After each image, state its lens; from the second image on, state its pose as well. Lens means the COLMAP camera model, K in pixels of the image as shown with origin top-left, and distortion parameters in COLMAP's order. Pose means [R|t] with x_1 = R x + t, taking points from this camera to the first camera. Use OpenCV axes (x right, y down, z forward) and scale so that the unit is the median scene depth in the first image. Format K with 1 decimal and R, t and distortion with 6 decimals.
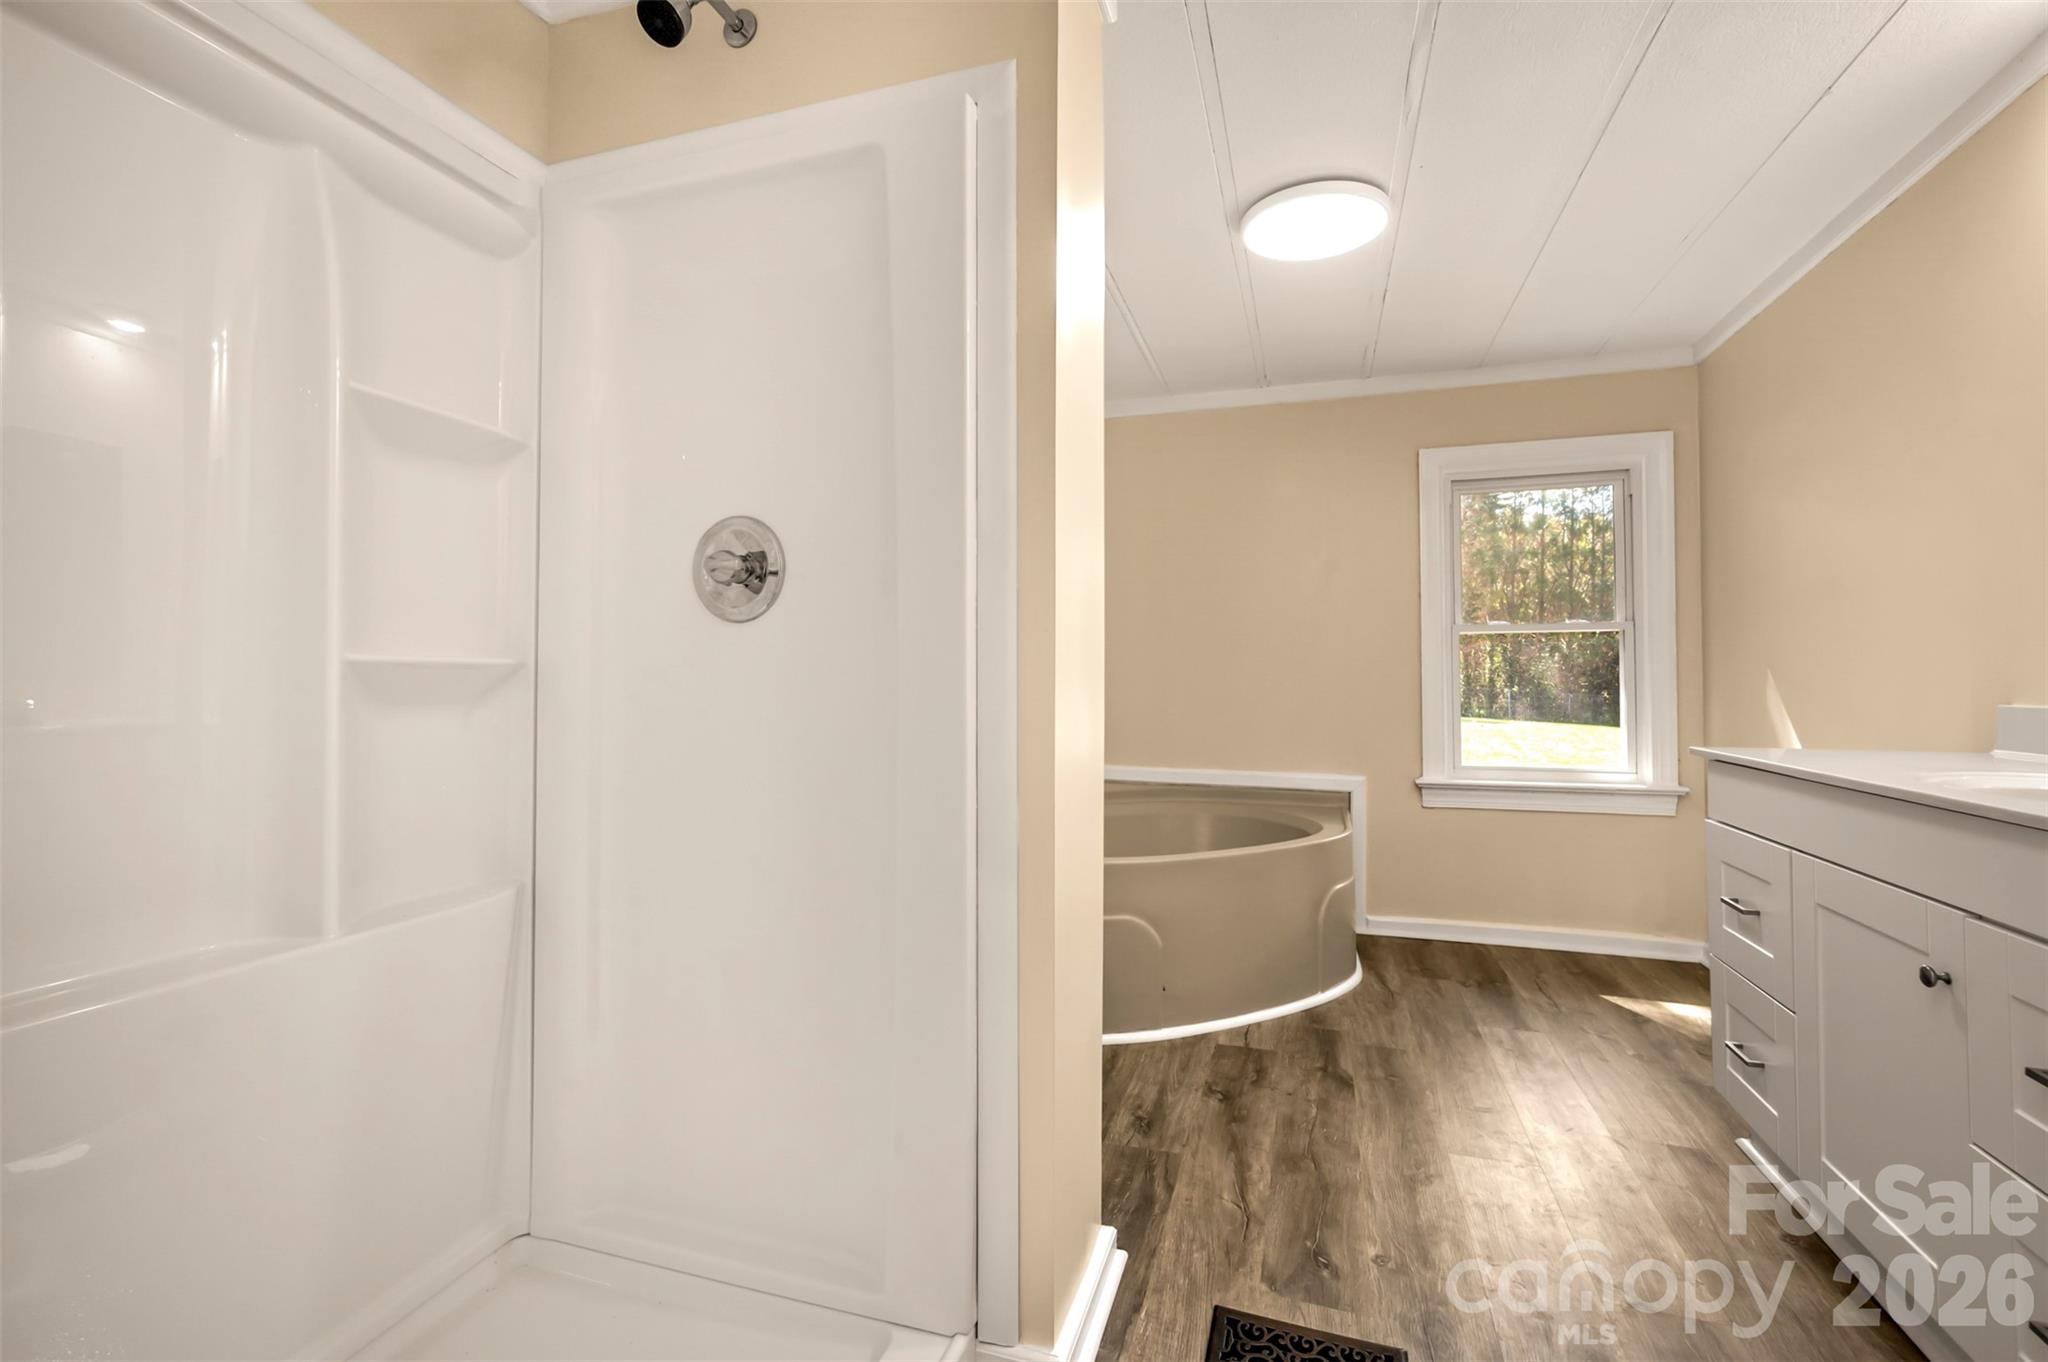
lens RADIAL K [[915.4, 0, 1022.3], [0, 915.4, 664.3], [0, 0, 1]] dist [-0.002340, -0.000377]
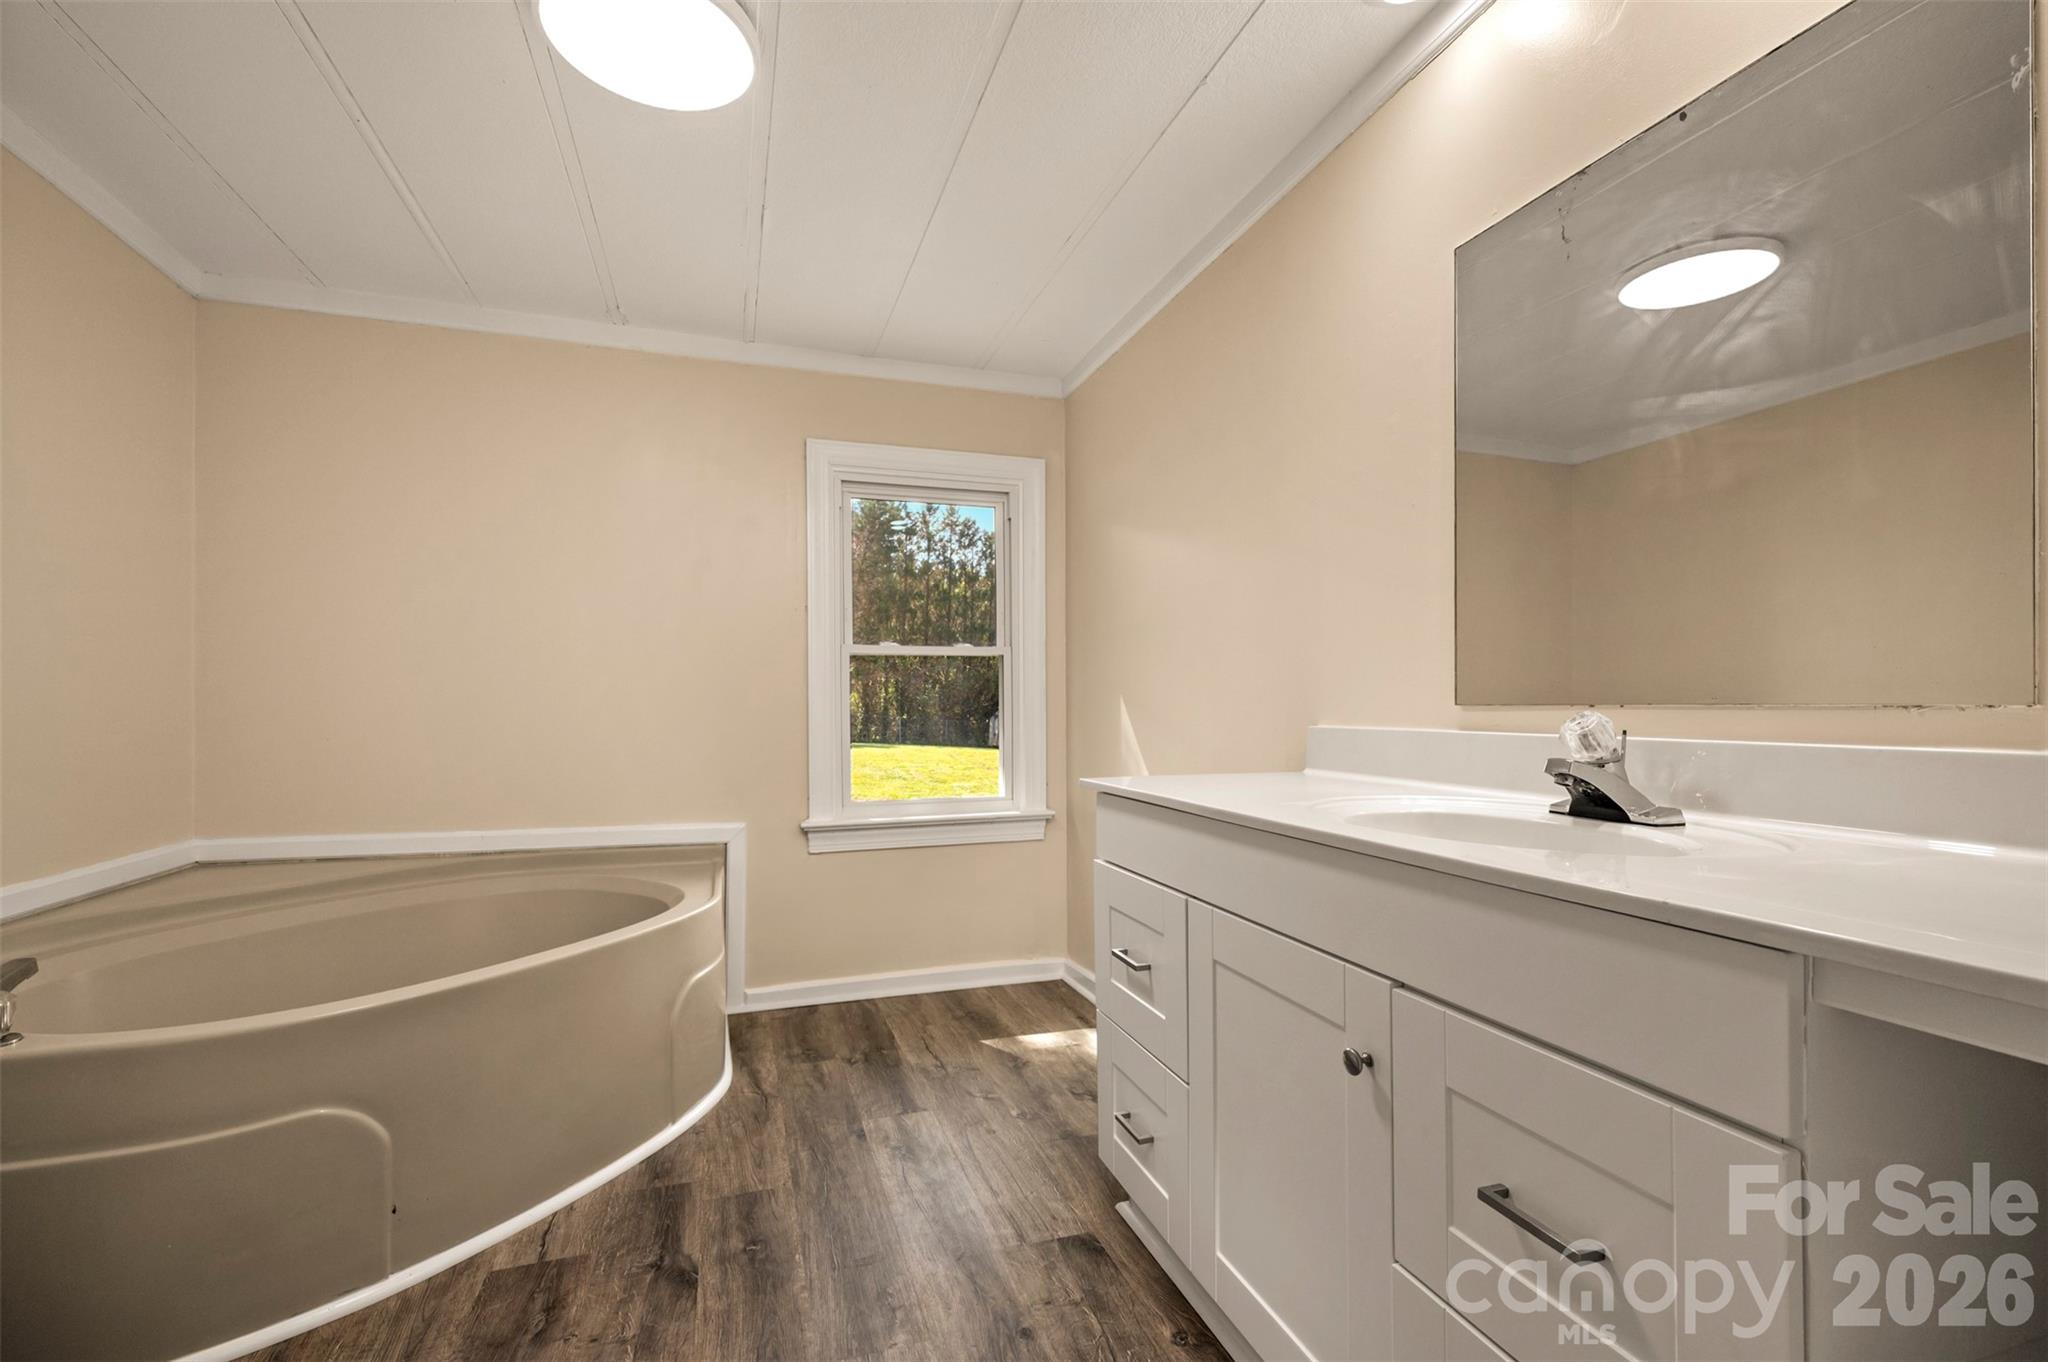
lens RADIAL K [[915.4, 0, 1022.3], [0, 915.4, 664.3], [0, 0, 1]] dist [-0.002340, -0.000377]
pose [[0.813122, 0.022083, 0.581674, 0.113209], [-0.003204, 0.999435, -0.033463, 0.006555], [-0.582084, 0.025346, 0.812733, 0.209958]]
